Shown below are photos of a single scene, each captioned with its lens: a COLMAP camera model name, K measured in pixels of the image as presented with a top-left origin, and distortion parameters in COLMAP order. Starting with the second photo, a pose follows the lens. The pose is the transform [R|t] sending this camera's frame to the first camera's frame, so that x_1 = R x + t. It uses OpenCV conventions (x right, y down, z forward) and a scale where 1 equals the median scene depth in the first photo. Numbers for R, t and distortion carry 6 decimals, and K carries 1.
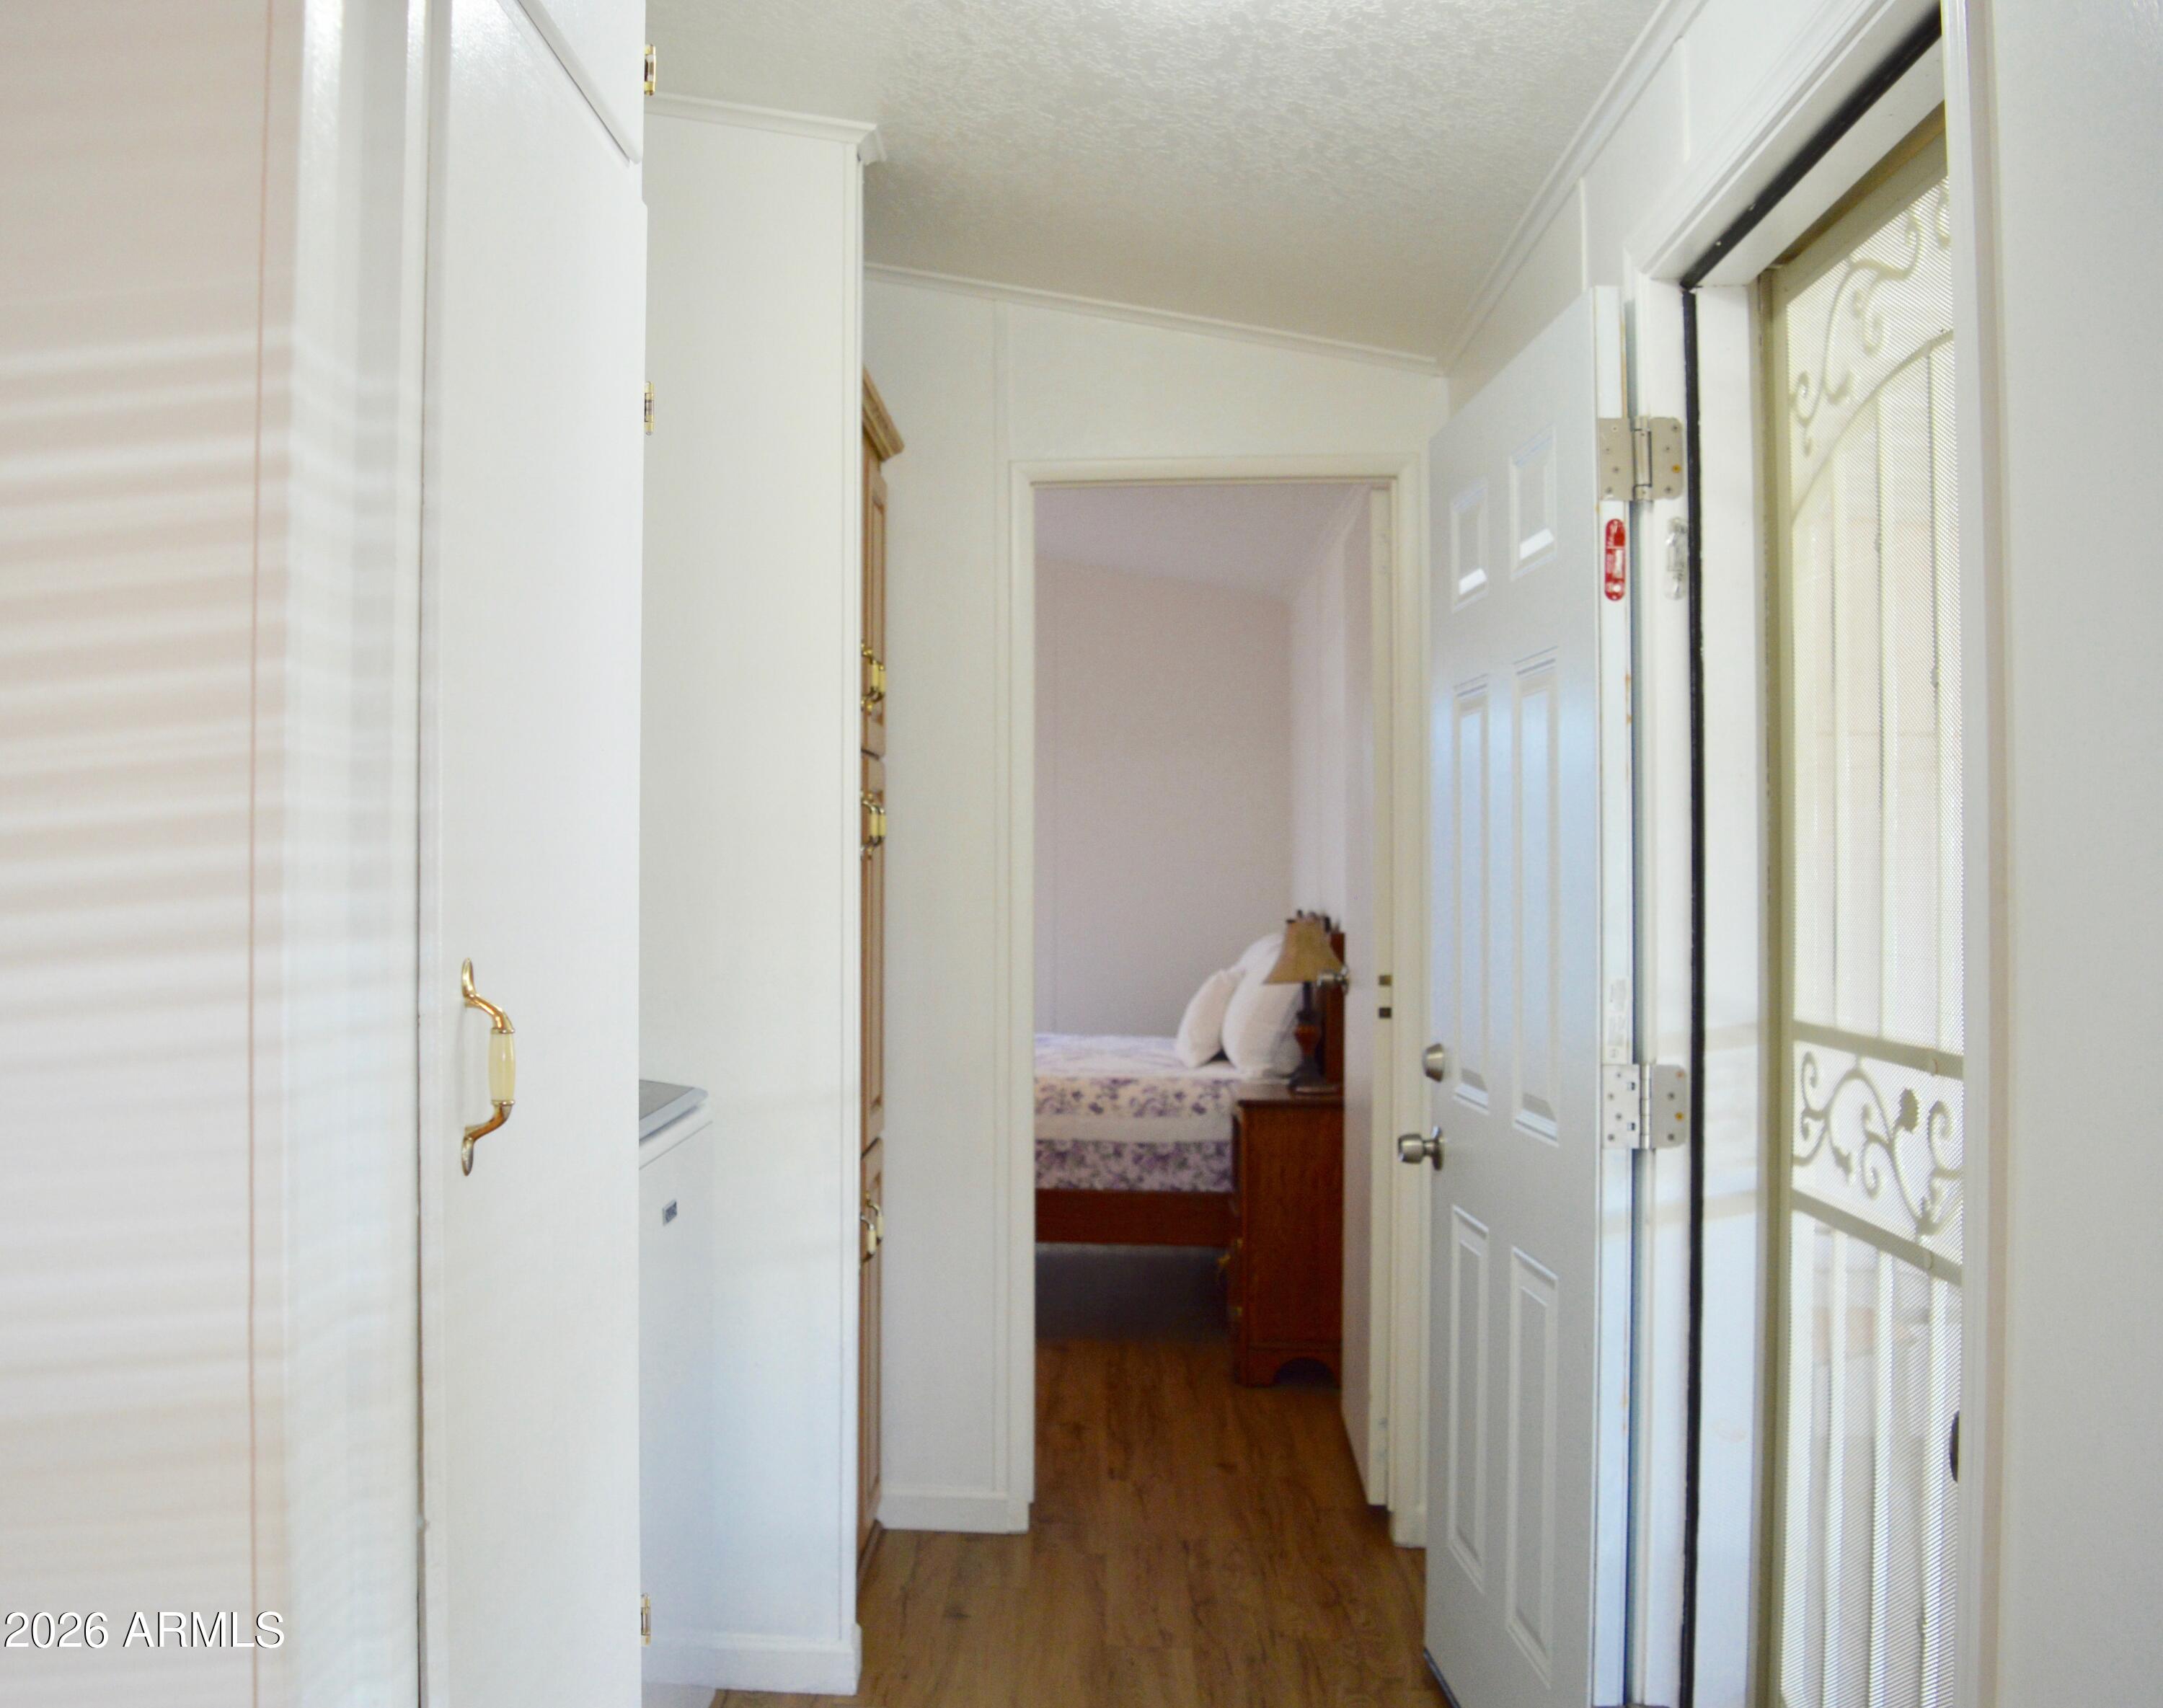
lens RADIAL K [[2108.4, 0, 1081.5], [0, 2108.4, 854.0], [0, 0, 1]] dist [0.002149, 0.000786]
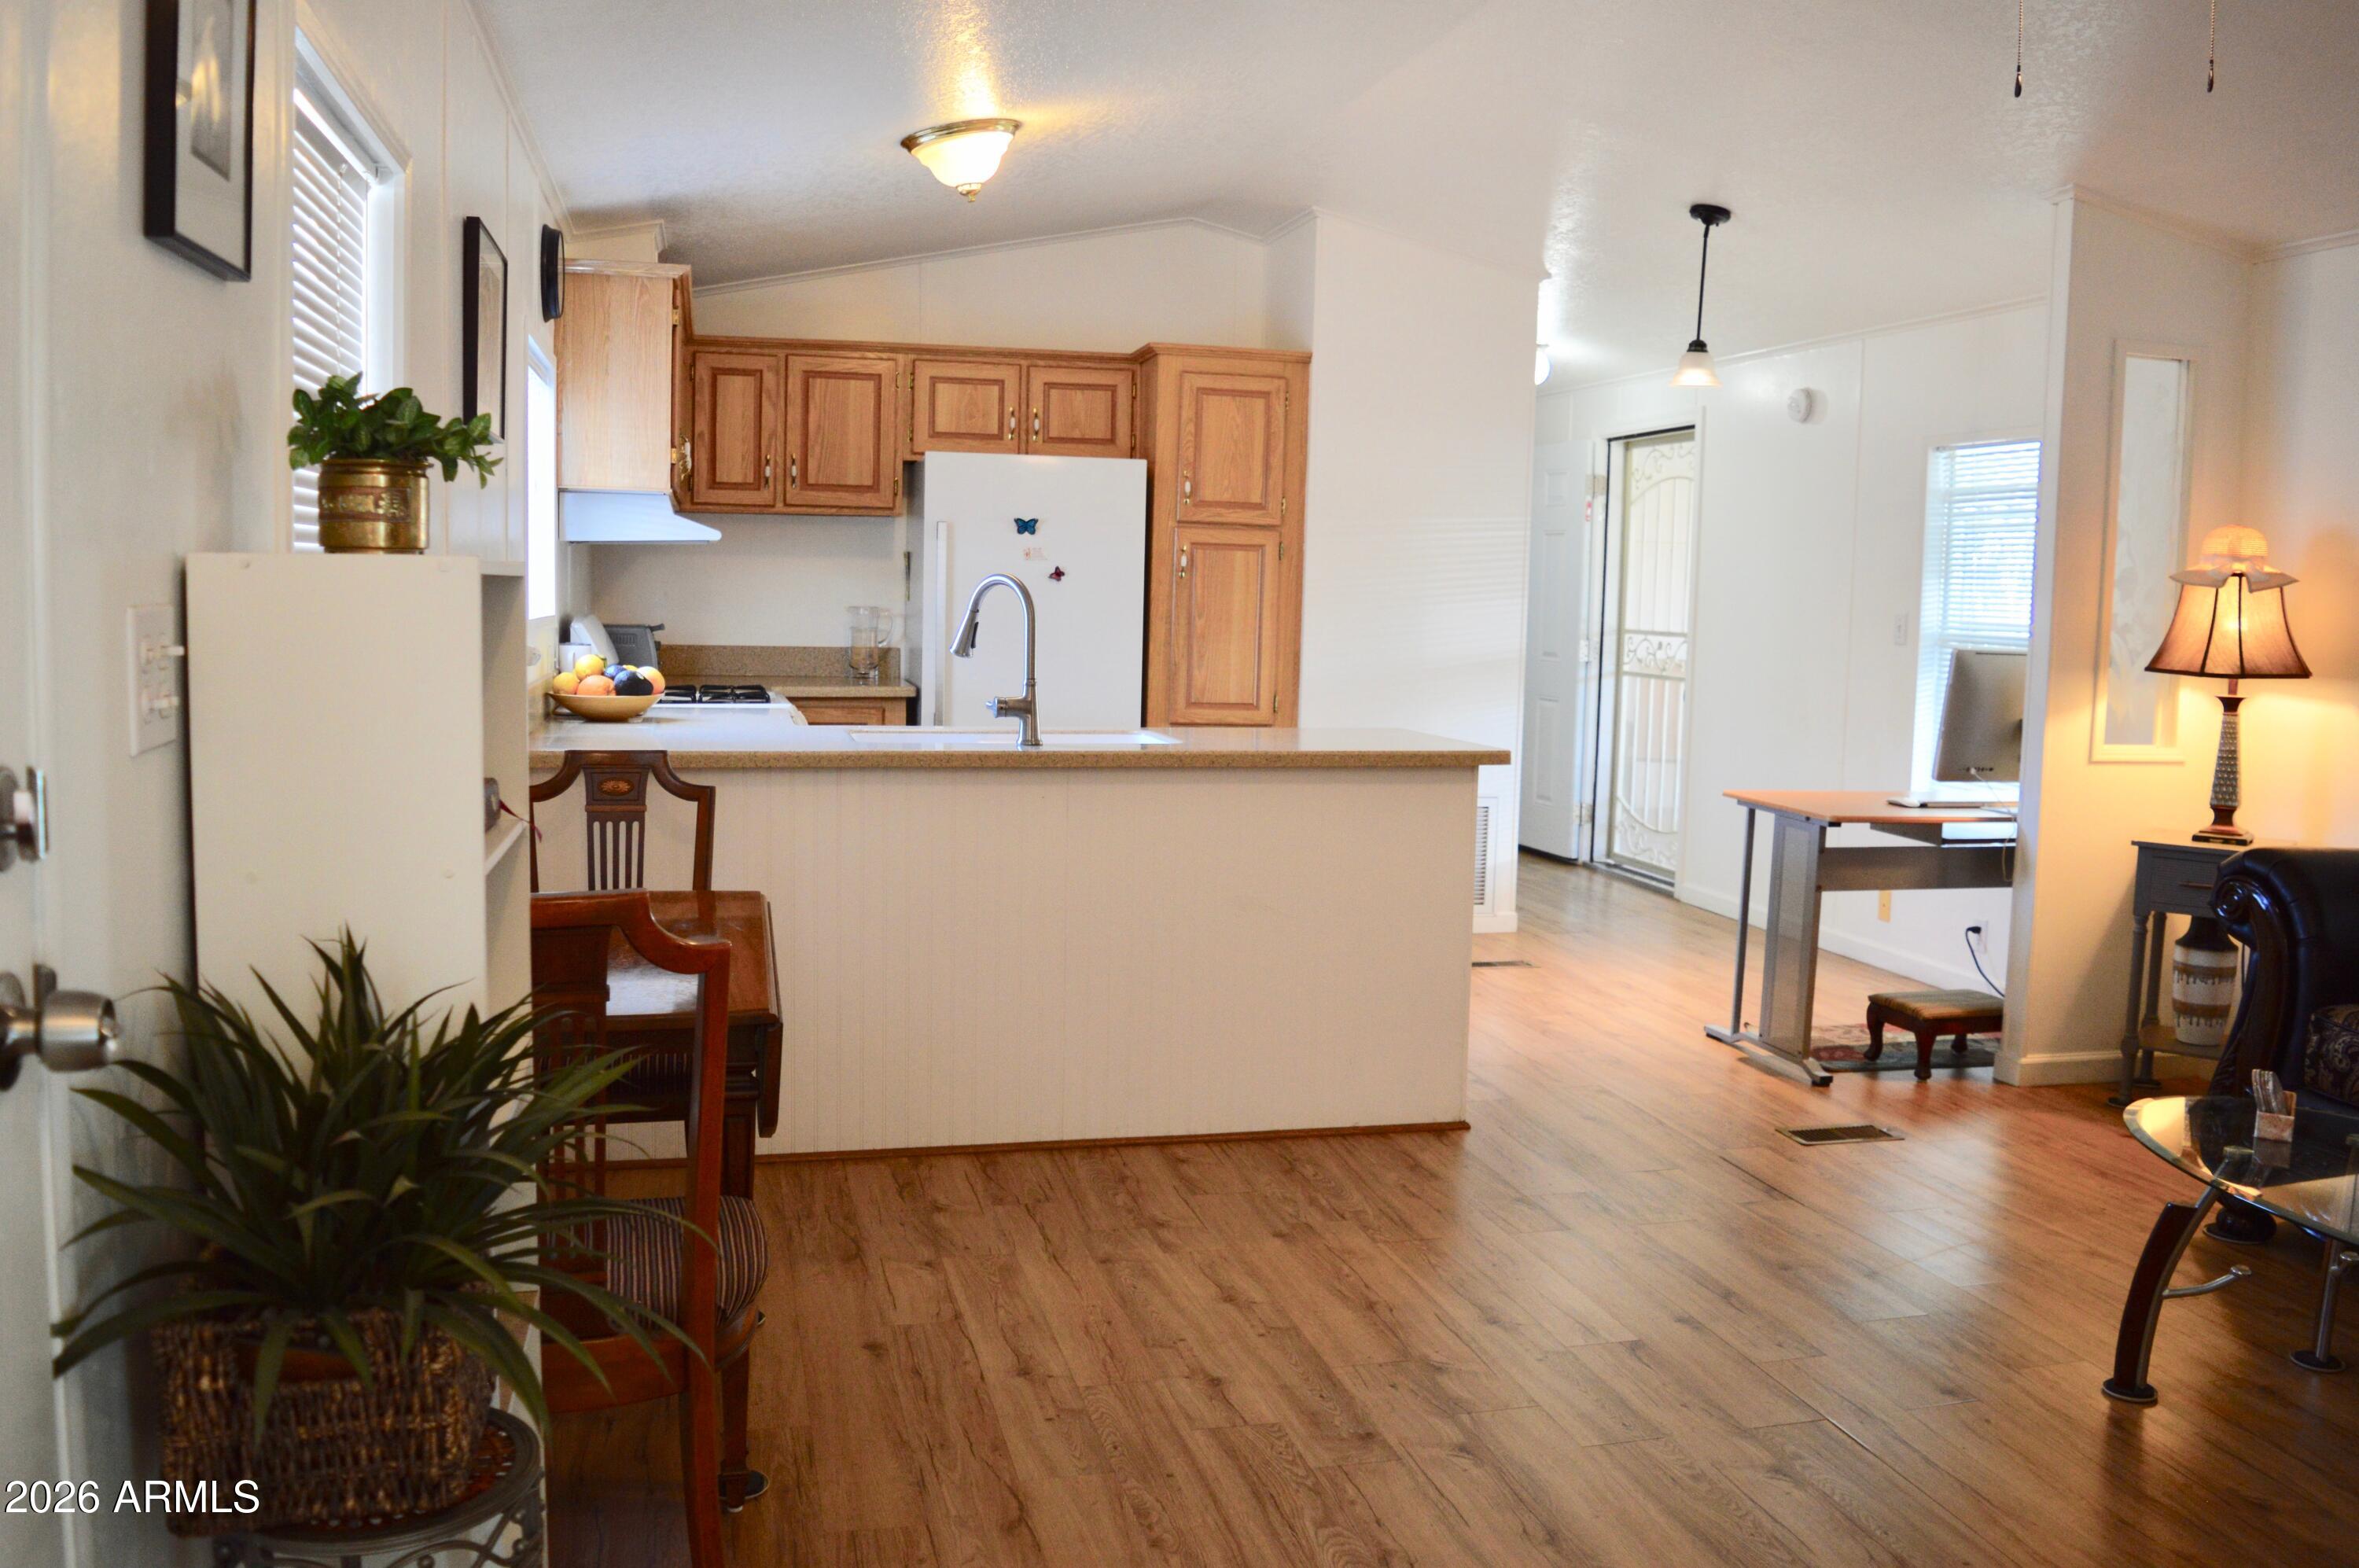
lens RADIAL K [[1845.6, 0, 1172.4], [0, 1845.6, 774.1], [0, 0, 1]] dist [-0.082415, 0.002285]
pose [[0.965916, -0.002518, 0.258842, -1.420015], [-0.025723, 0.994069, 0.105663, 0.006775], [-0.257573, -0.108720, 0.960123, -2.195863]]
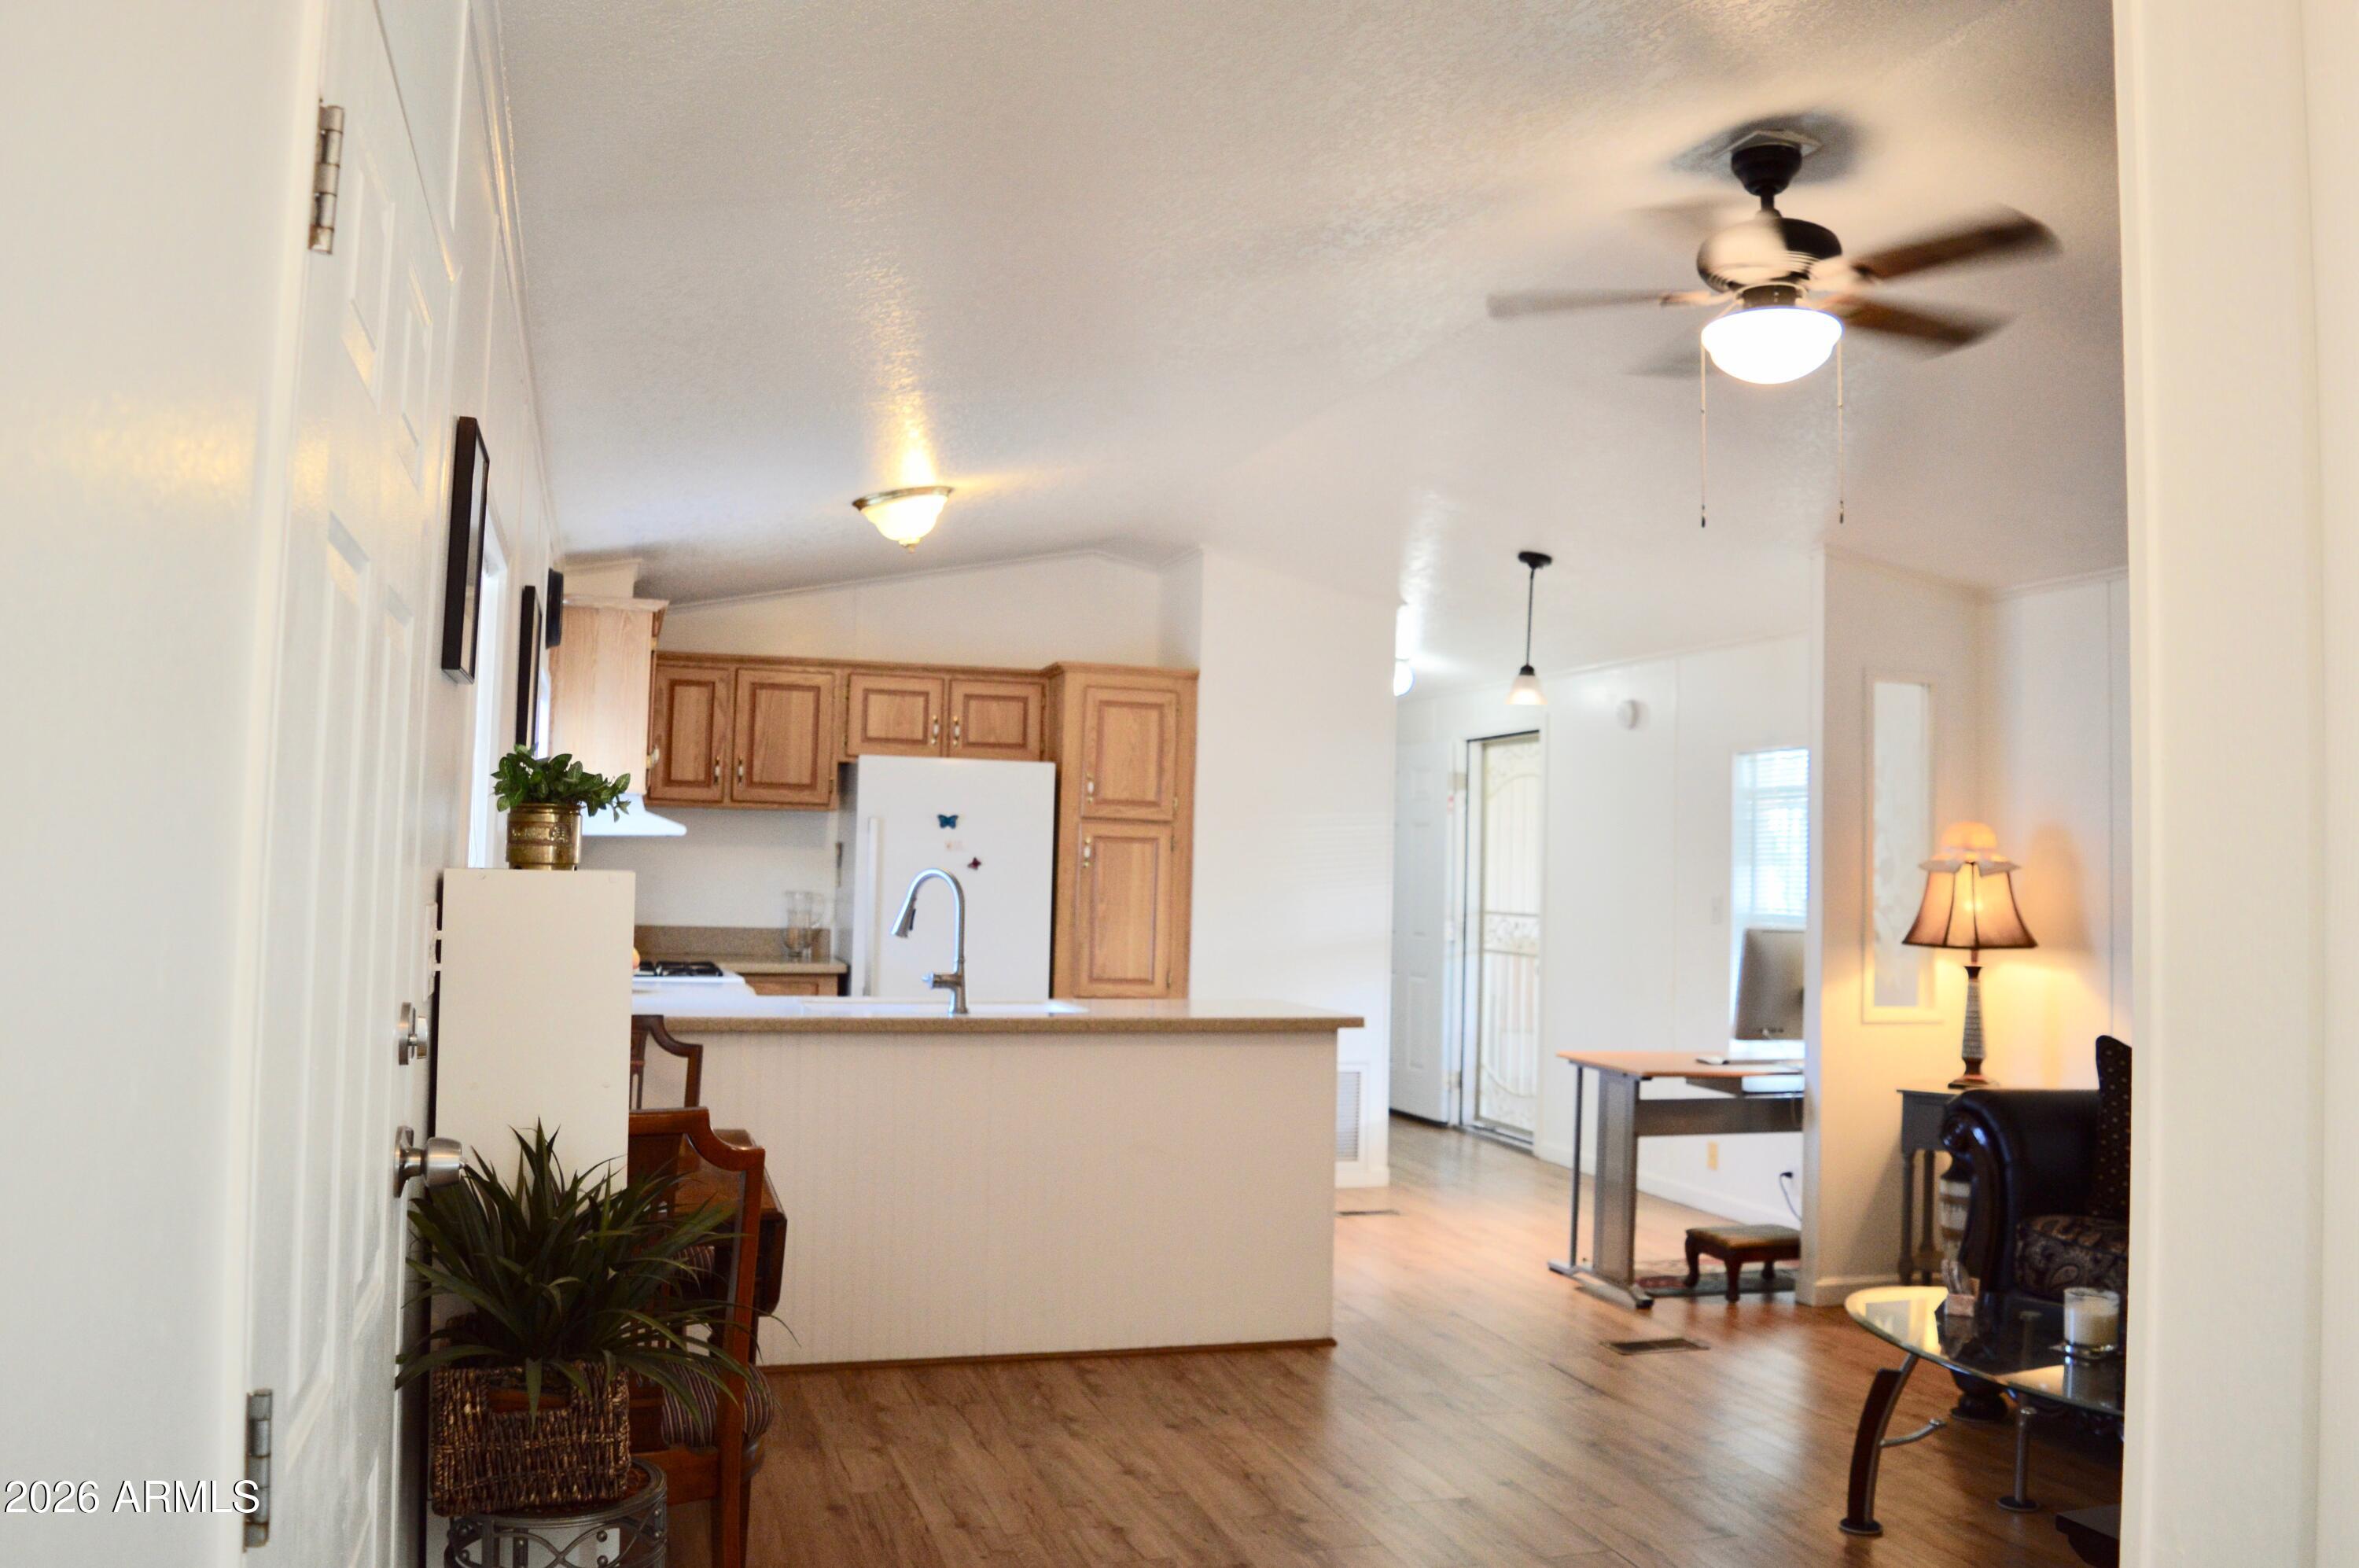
lens RADIAL K [[1845.6, 0, 1172.4], [0, 1845.6, 774.1], [0, 0, 1]] dist [-0.082415, 0.002285]
pose [[0.950042, 0.040367, 0.309502, -1.518022], [-0.027352, 0.998554, -0.046277, -0.009929], [-0.310923, 0.035499, 0.949772, -2.514682]]
